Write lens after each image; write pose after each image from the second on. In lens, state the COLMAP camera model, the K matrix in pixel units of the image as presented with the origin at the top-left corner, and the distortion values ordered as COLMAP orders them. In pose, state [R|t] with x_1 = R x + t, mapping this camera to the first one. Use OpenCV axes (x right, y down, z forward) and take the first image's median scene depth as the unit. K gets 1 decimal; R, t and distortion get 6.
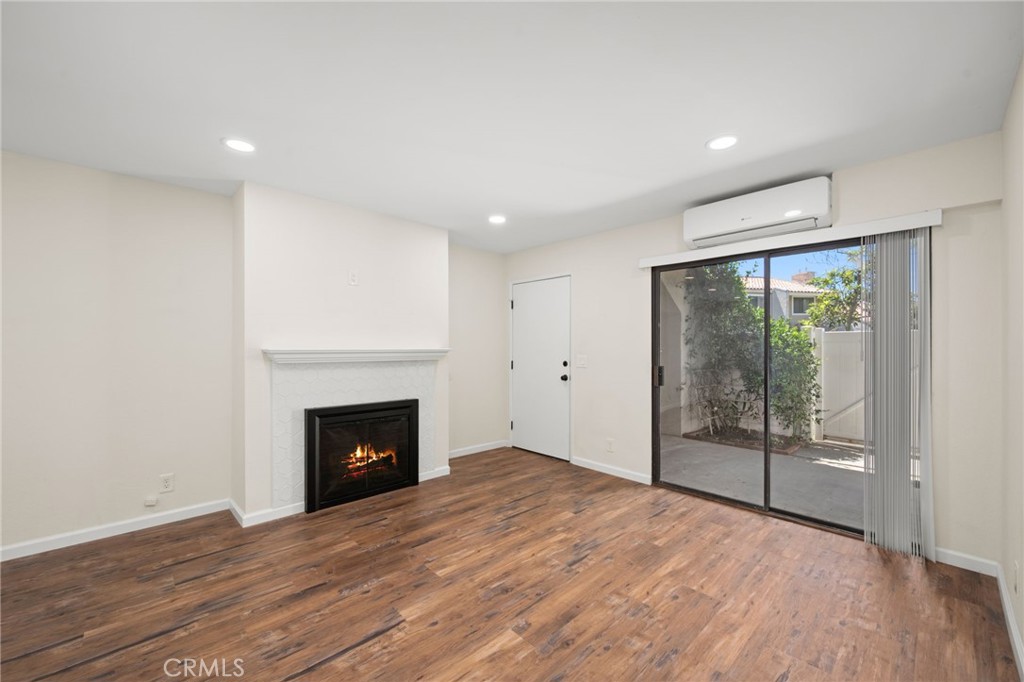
lens RADIAL K [[407.4, 0, 516.4], [0, 407.4, 344.5], [0, 0, 1]] dist [0.001881, -0.000035]
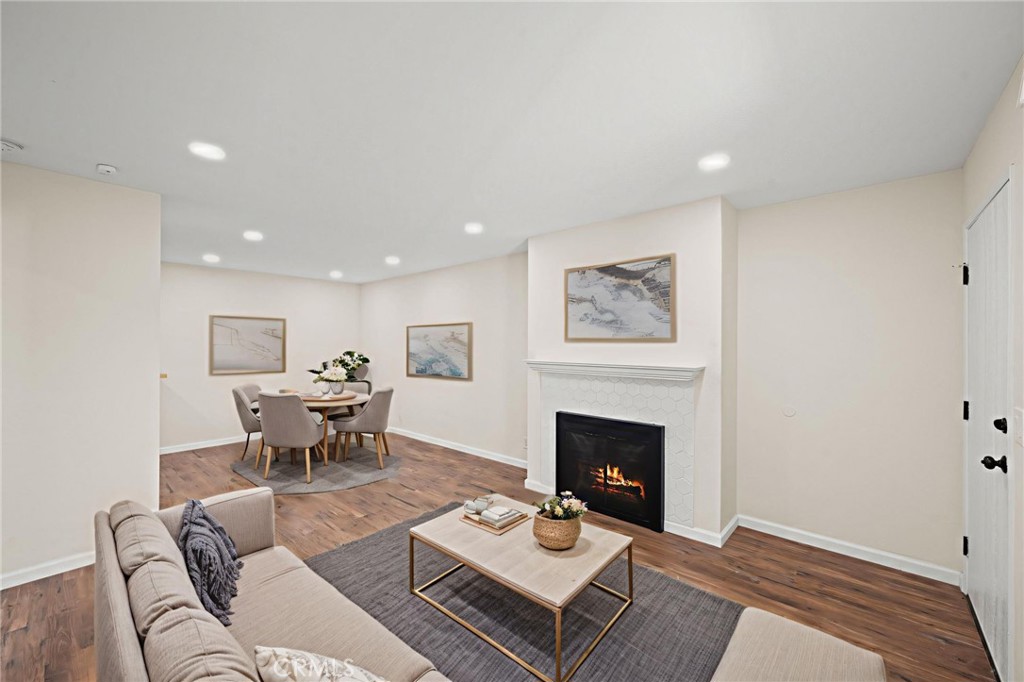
lens RADIAL K [[407.4, 0, 515.9], [0, 407.4, 340.7], [0, 0, 1]] dist [0.001881, -0.000035]
pose [[0.078609, -0.008612, -0.996868, 0.615338], [-0.001069, 0.999961, -0.008723, -0.033522], [0.996905, 0.001752, 0.078596, 0.734678]]
